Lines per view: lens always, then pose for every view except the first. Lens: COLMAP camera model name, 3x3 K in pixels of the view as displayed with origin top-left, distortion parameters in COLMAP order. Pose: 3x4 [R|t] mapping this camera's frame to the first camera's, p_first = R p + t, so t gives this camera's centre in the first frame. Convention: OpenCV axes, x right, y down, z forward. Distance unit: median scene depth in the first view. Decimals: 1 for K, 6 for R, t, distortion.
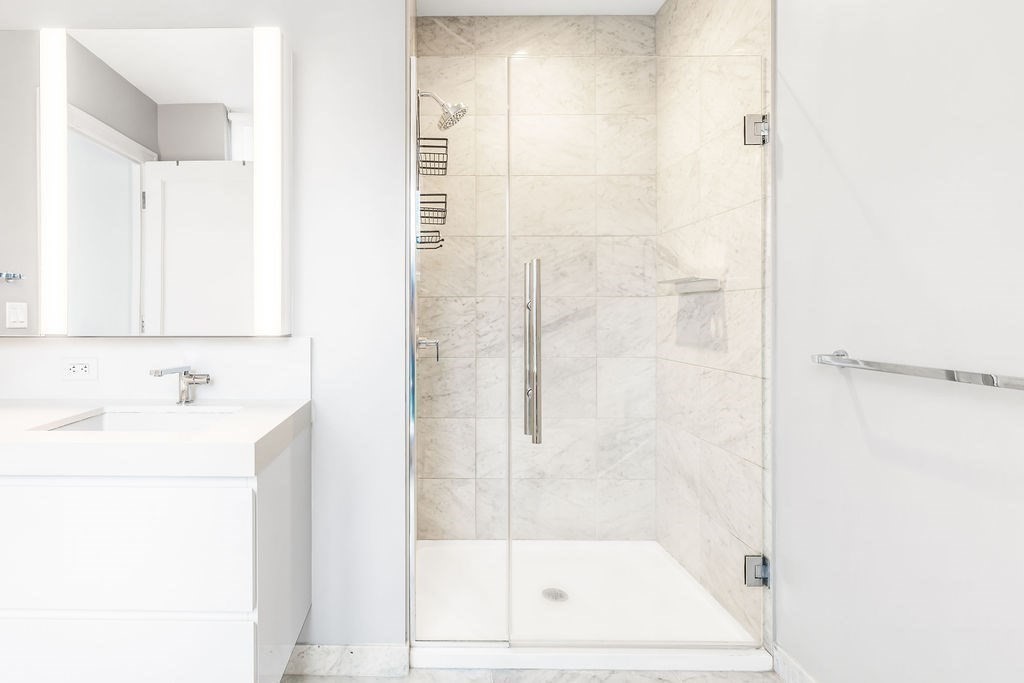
lens RADIAL K [[526.1, 0, 512.3], [0, 526.1, 319.4], [0, 0, 1]] dist [-0.005152, -0.000662]
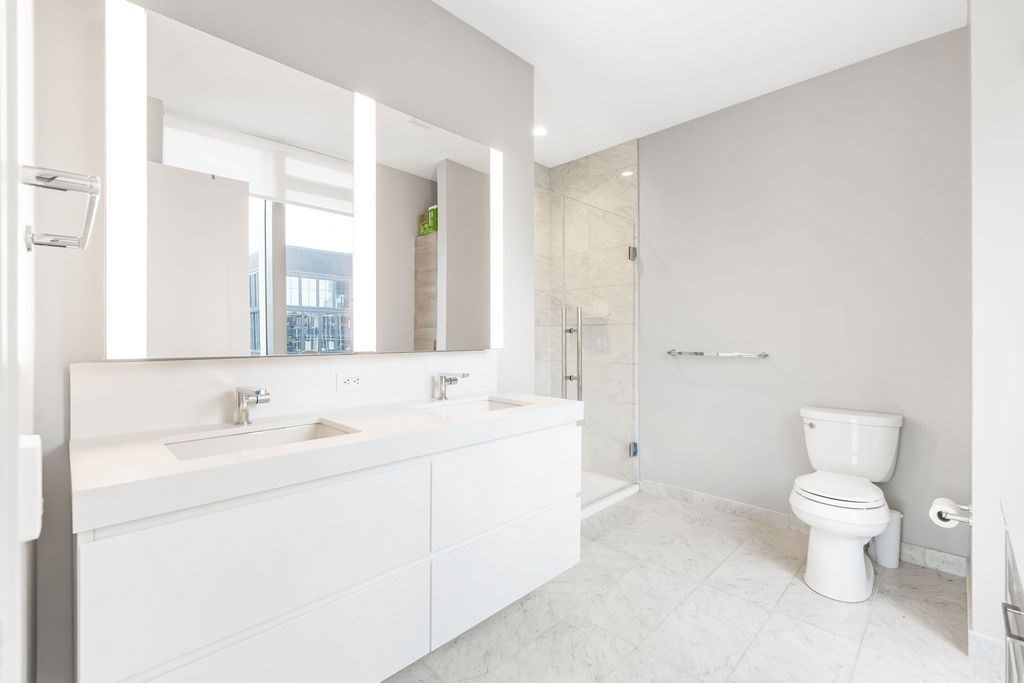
lens RADIAL K [[453.2, 0, 511.8], [0, 453.2, 340.7], [0, 0, 1]] dist [0.003372, 0.000133]
pose [[0.683464, -0.006258, 0.729957, -1.287139], [0.004063, 0.999980, 0.004770, 0.000762], [-0.729973, -0.000294, 0.683476, 0.051027]]
